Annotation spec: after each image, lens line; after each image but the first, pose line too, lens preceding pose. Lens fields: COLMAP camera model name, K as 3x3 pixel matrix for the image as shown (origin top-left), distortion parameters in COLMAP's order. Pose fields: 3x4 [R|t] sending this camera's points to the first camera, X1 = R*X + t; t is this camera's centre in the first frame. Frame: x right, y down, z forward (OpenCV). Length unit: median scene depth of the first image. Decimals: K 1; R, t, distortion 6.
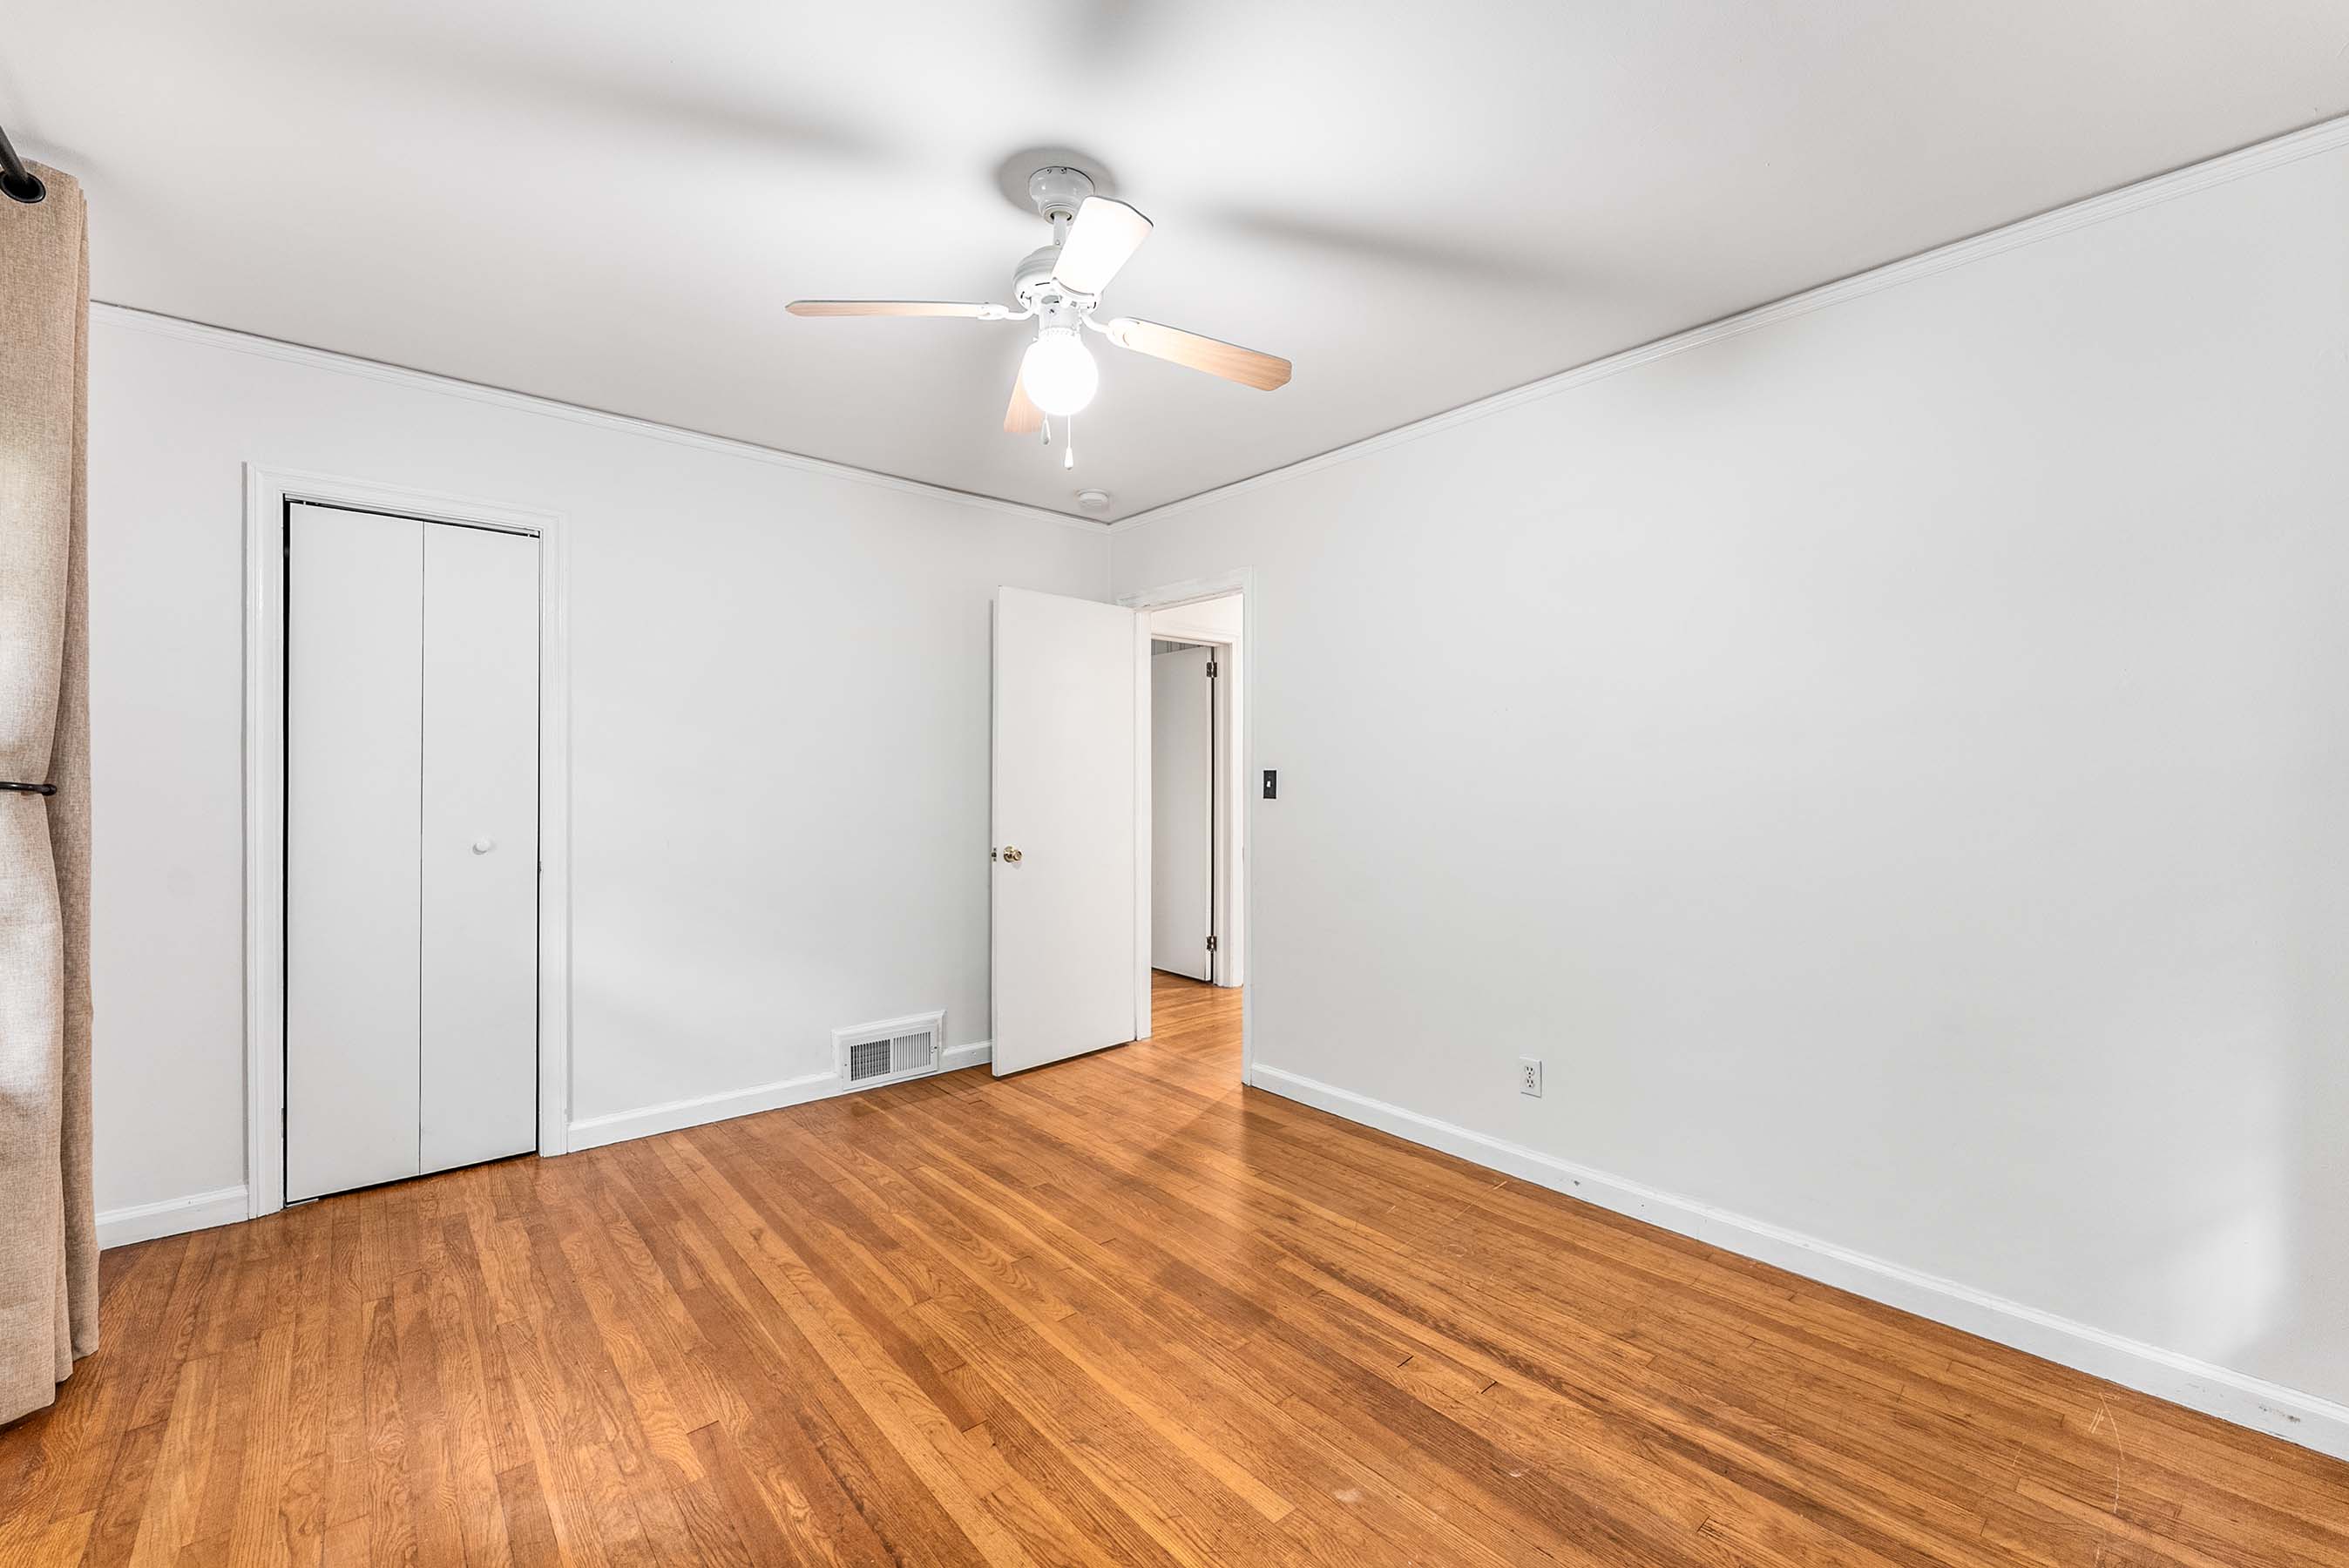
lens RADIAL K [[943.5, 0, 1178.7], [0, 943.5, 782.3], [0, 0, 1]] dist [0.000070, -0.000428]
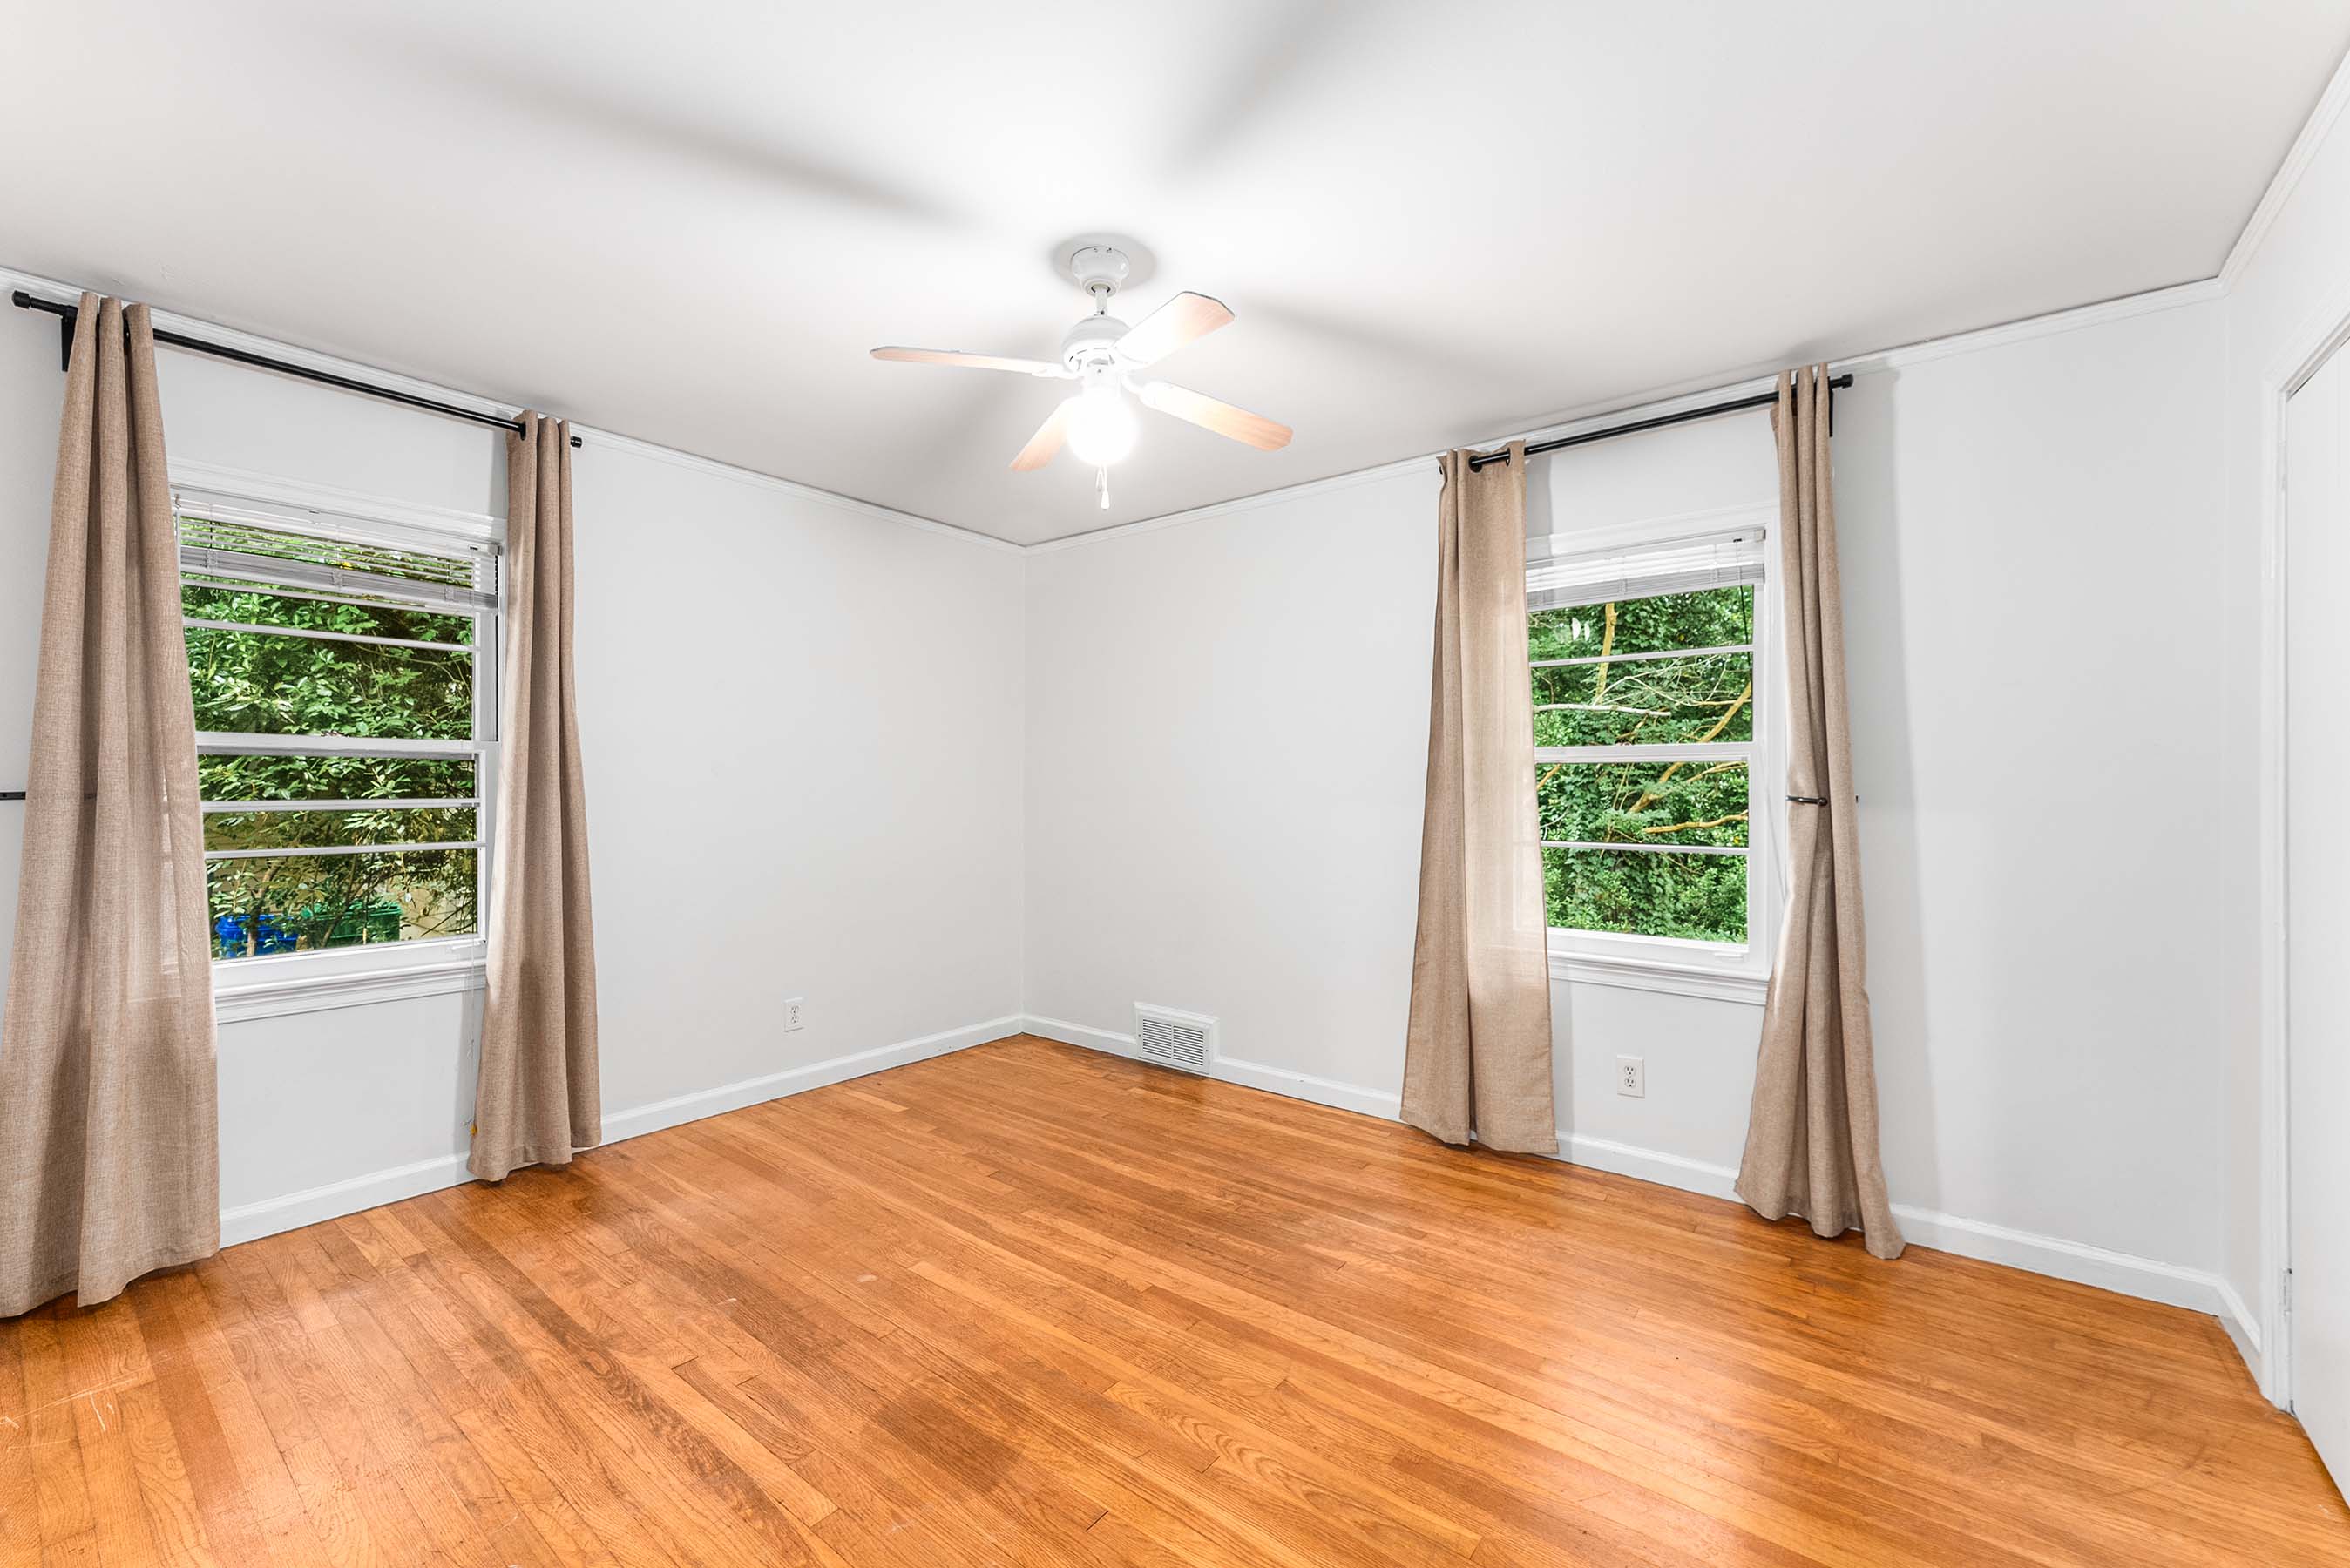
lens RADIAL K [[943.9, 0, 1179.2], [0, 943.9, 782.3], [0, 0, 1]] dist [0.000070, -0.000428]
pose [[-0.980788, -0.008049, -0.194912, -0.002408], [-0.008892, 0.999955, 0.003450, -0.015664], [0.194875, 0.005117, -0.980815, 2.047546]]
